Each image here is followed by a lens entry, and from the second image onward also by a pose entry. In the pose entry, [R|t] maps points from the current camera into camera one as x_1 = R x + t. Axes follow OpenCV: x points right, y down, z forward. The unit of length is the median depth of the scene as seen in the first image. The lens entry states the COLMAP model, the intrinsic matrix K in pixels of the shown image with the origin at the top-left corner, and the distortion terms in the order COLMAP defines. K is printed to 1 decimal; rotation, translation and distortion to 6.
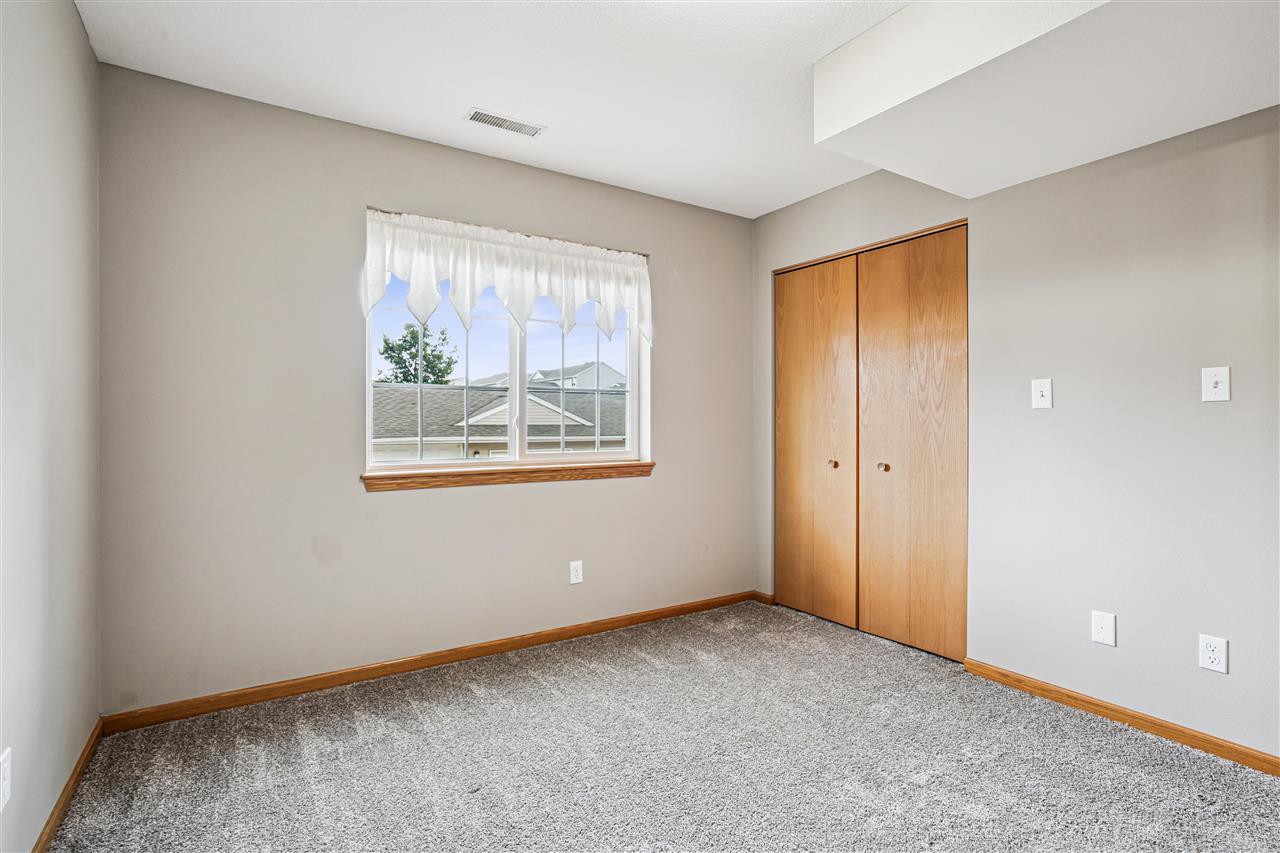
lens RADIAL K [[634.4, 0, 633.6], [0, 634.4, 424.9], [0, 0, 1]] dist [-0.025277, 0.002769]
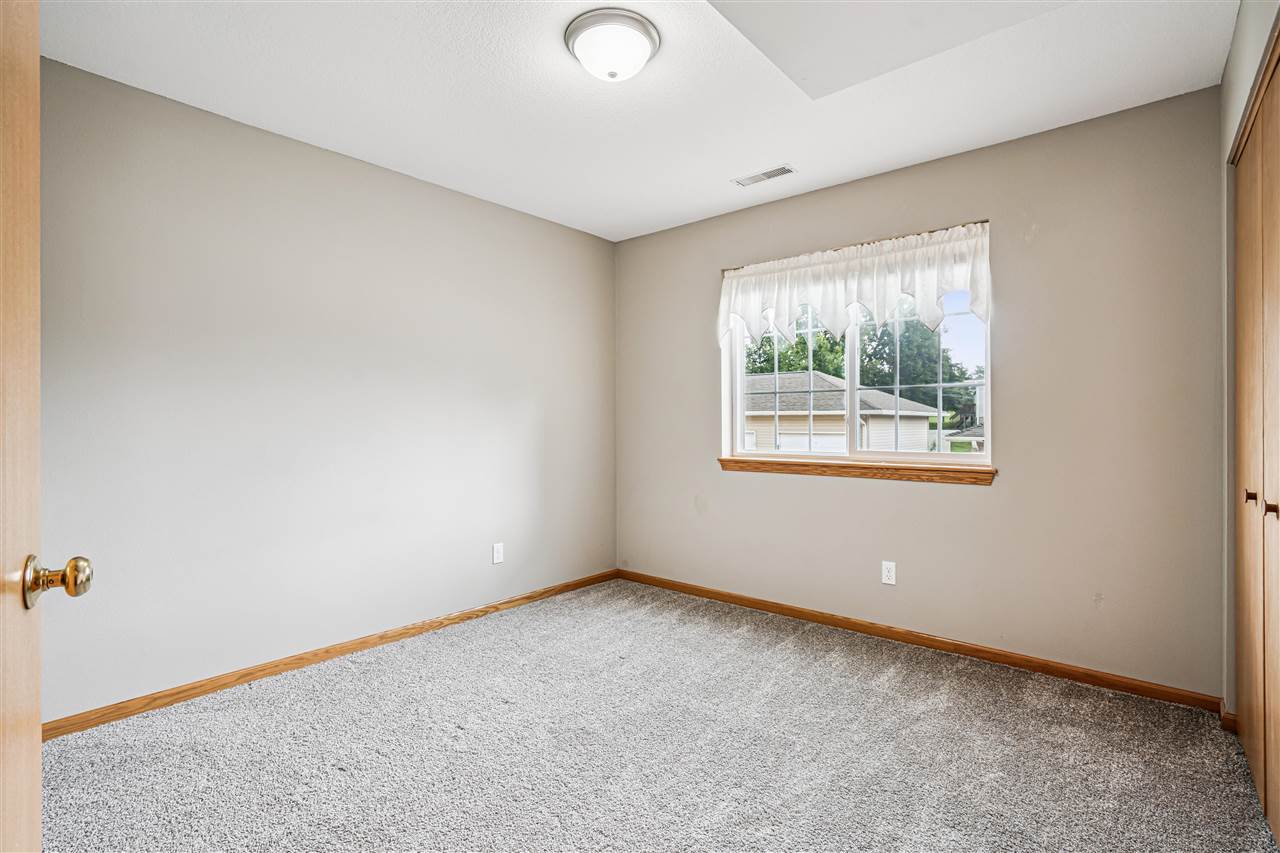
lens RADIAL K [[602.5, 0, 637.1], [0, 602.5, 421.6], [0, 0, 1]] dist [-0.031363, 0.008259]
pose [[0.269795, 0.003502, -0.962911, 0.709801], [0.000619, 0.999993, 0.003811, -0.007095], [0.962918, -0.001624, 0.269791, 0.376321]]
